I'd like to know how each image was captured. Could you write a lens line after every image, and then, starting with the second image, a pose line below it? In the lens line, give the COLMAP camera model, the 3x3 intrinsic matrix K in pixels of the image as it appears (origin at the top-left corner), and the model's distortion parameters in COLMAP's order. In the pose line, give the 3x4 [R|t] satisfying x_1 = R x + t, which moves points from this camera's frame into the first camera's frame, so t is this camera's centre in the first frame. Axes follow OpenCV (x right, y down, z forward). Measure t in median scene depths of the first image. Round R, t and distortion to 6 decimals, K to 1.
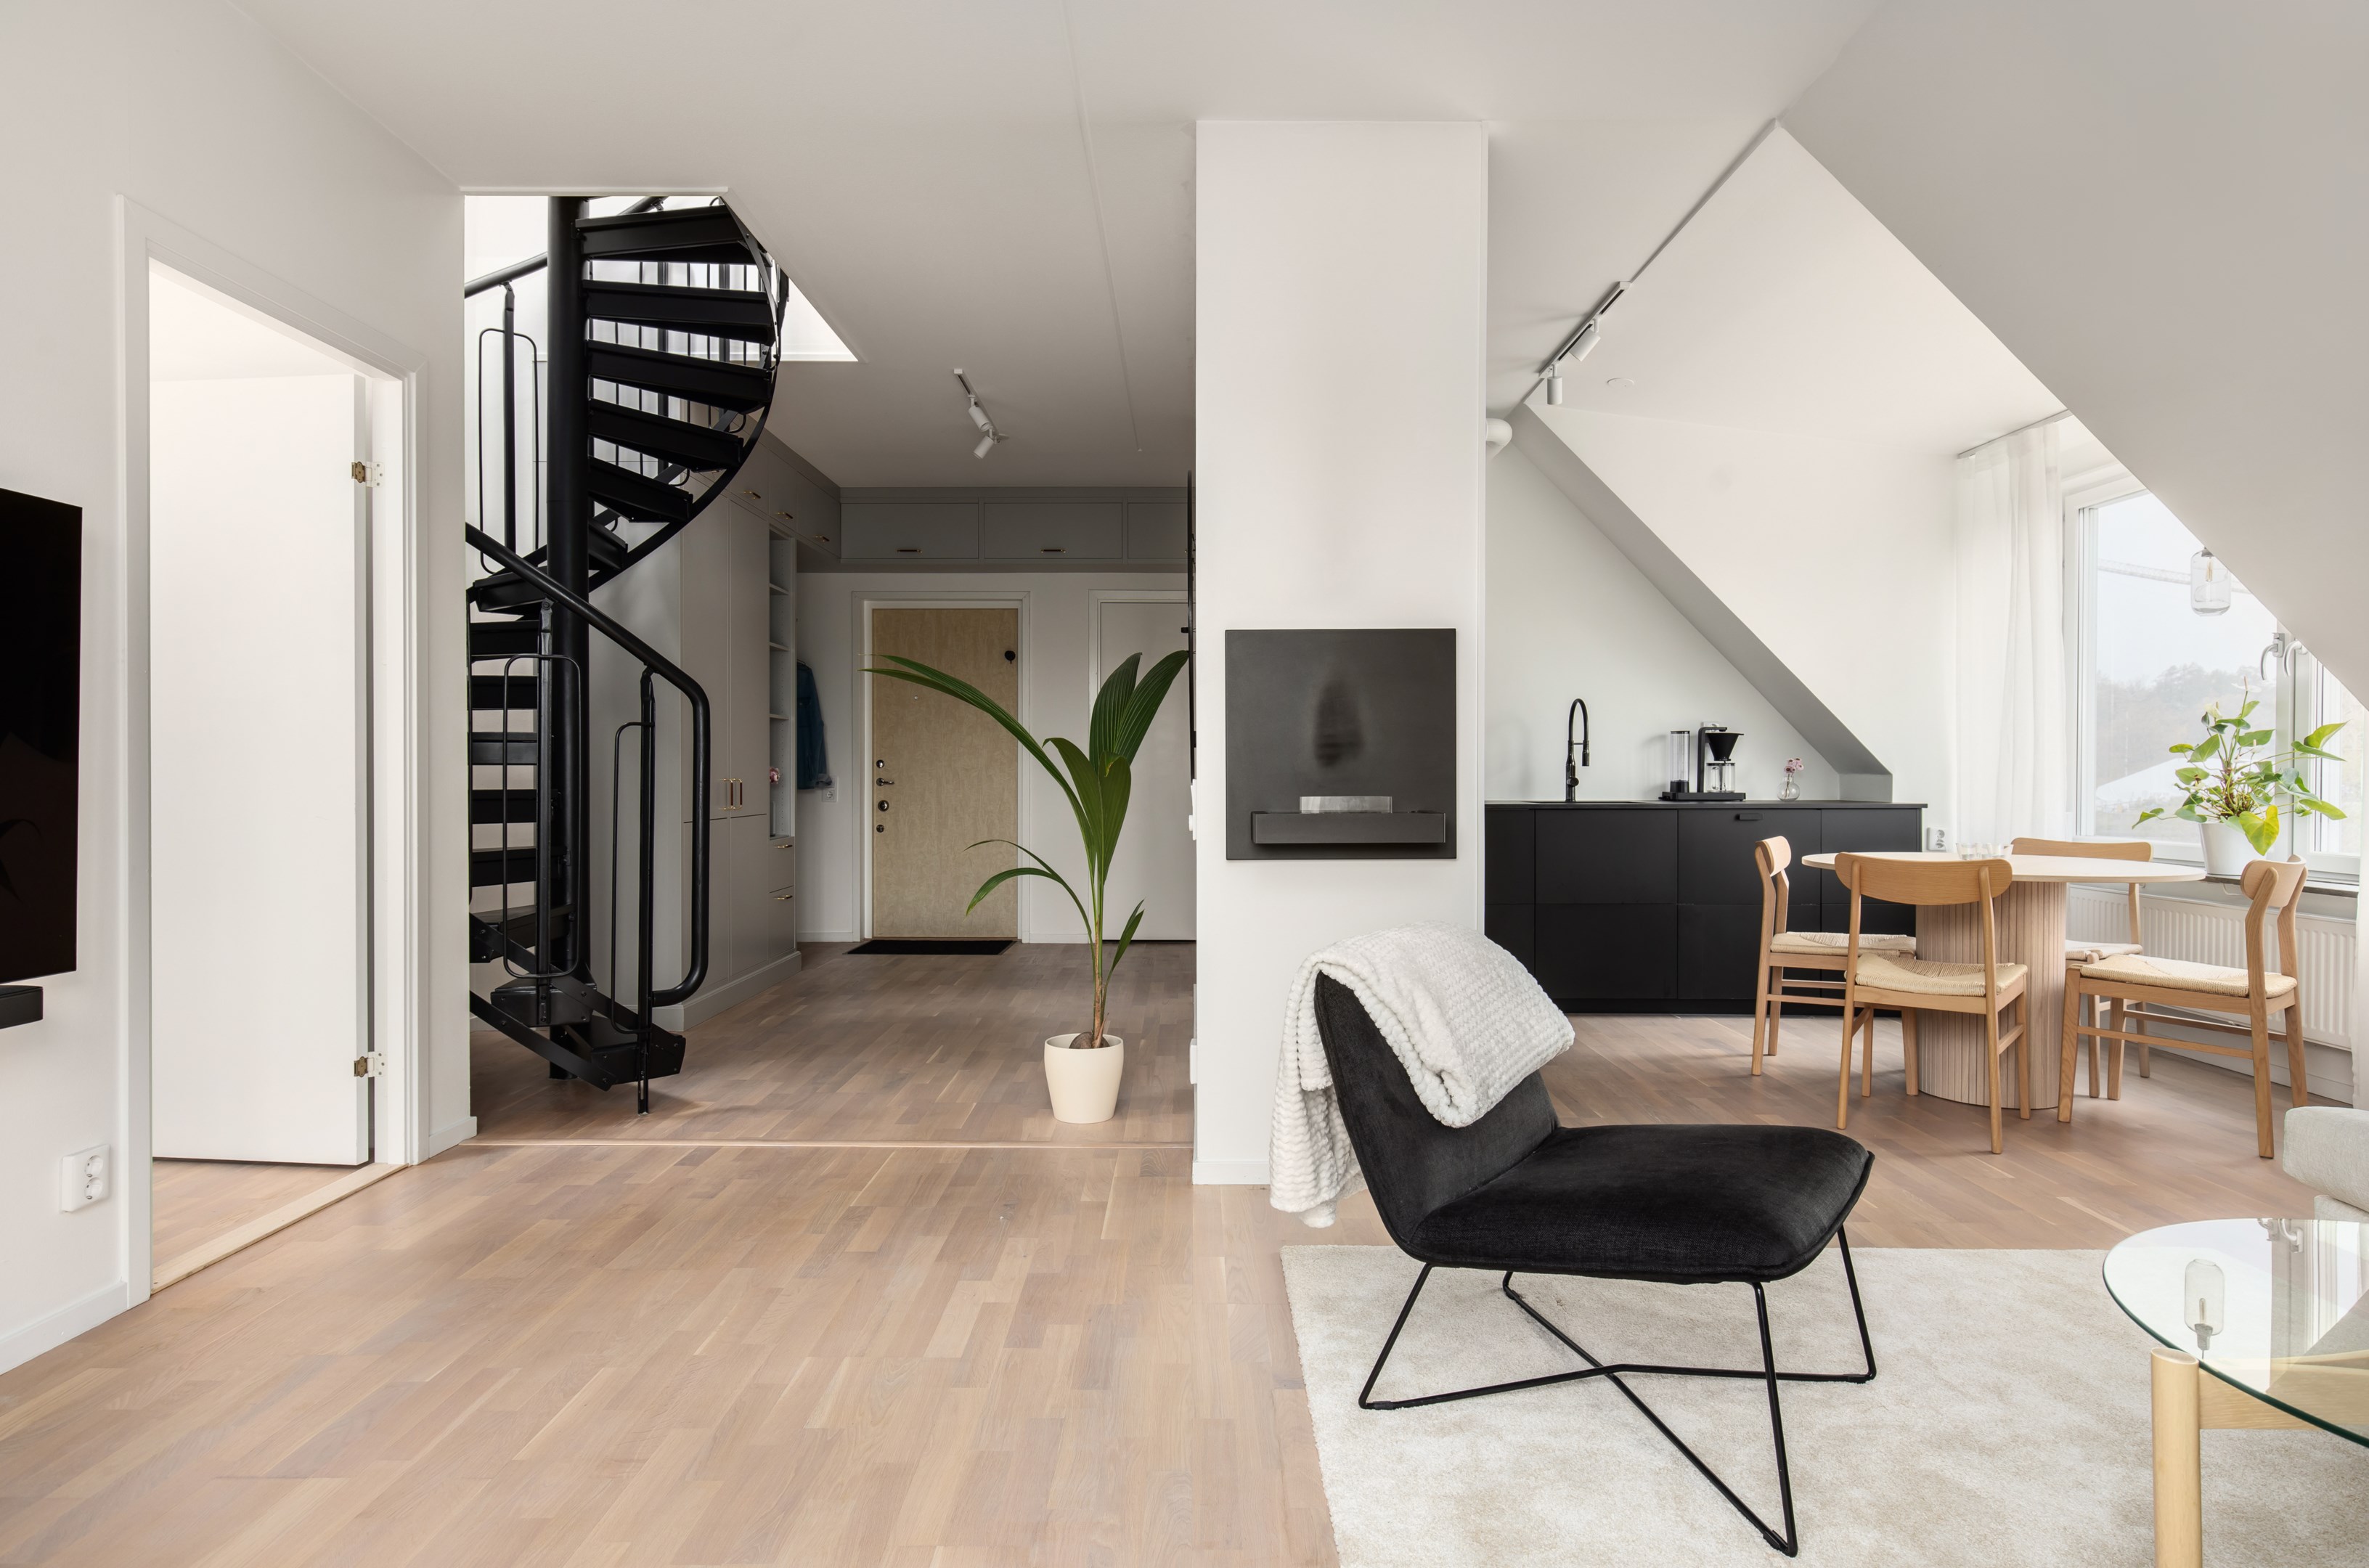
lens RADIAL K [[1280.1, 0, 1184.5], [0, 1280.1, 784.0], [0, 0, 1]] dist [-0.002810, -0.001701]
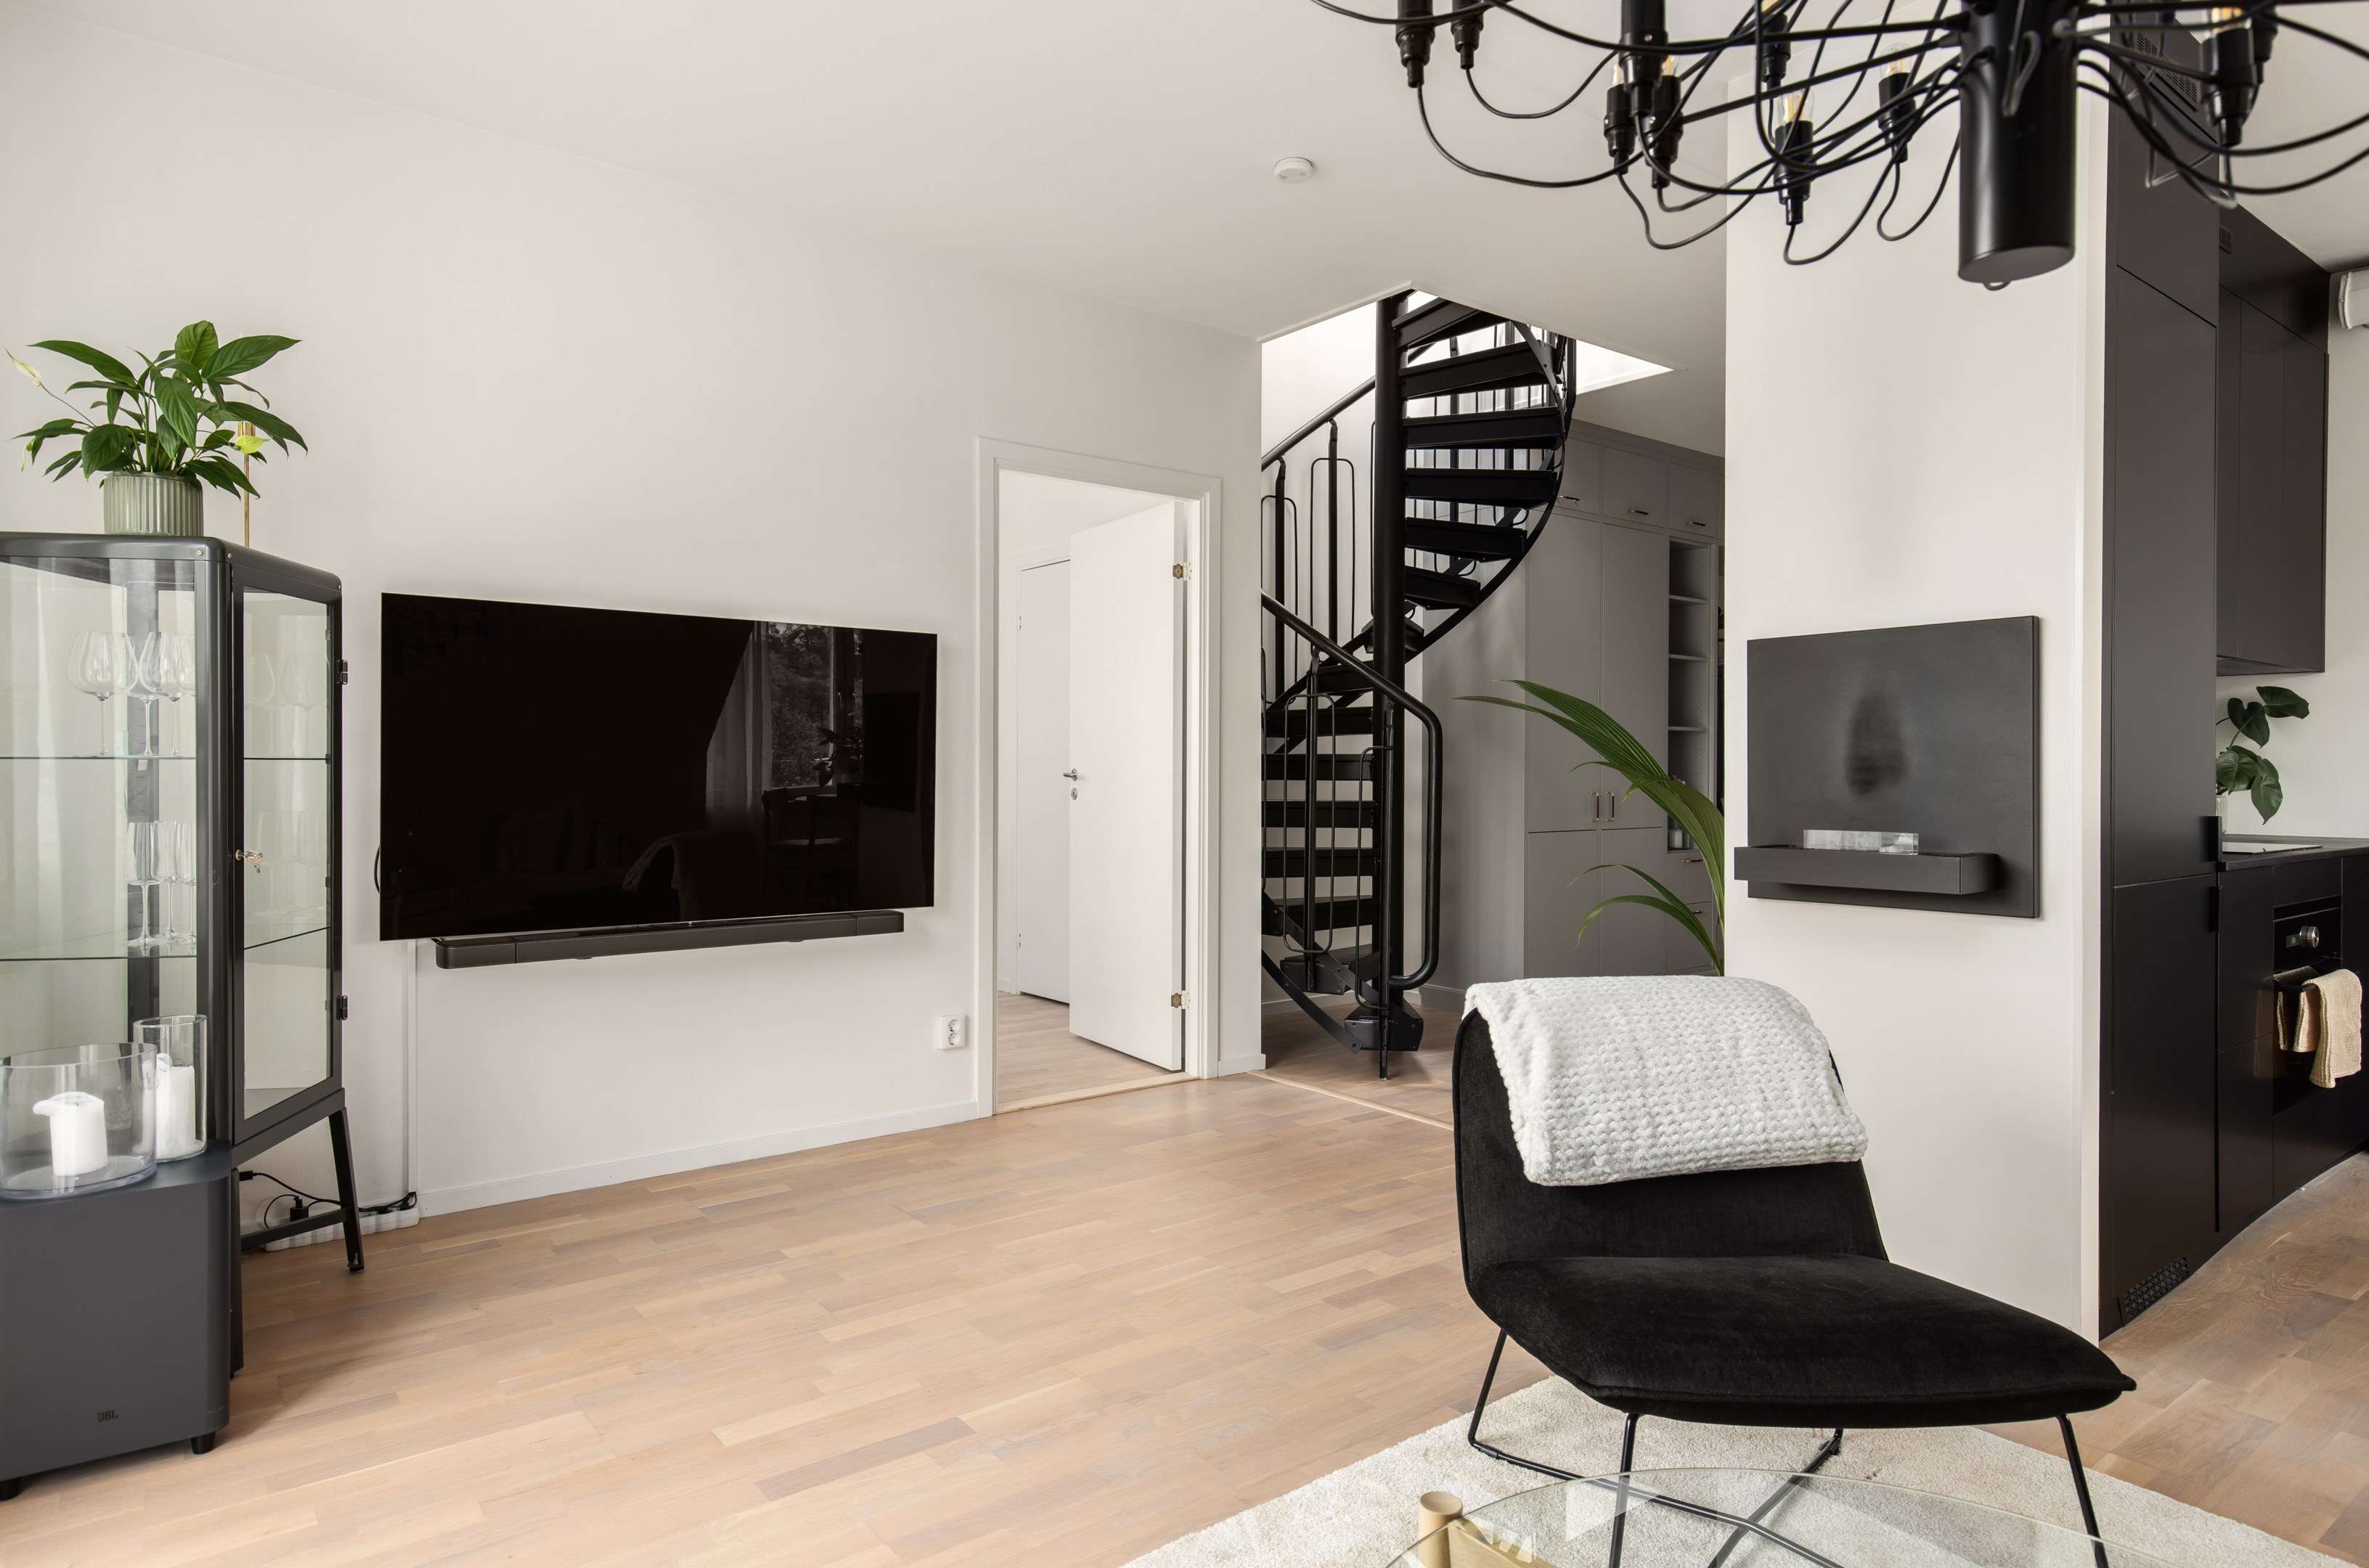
lens RADIAL K [[1342.7, 0, 1184.5], [0, 1342.7, 784.0], [0, 0, 1]] dist [0.008712, -0.000435]
pose [[0.619158, 0.008643, -0.785219, 0.381776], [-0.010752, 0.999939, 0.002528, -0.012921], [0.785193, 0.006878, 0.619213, 0.079662]]
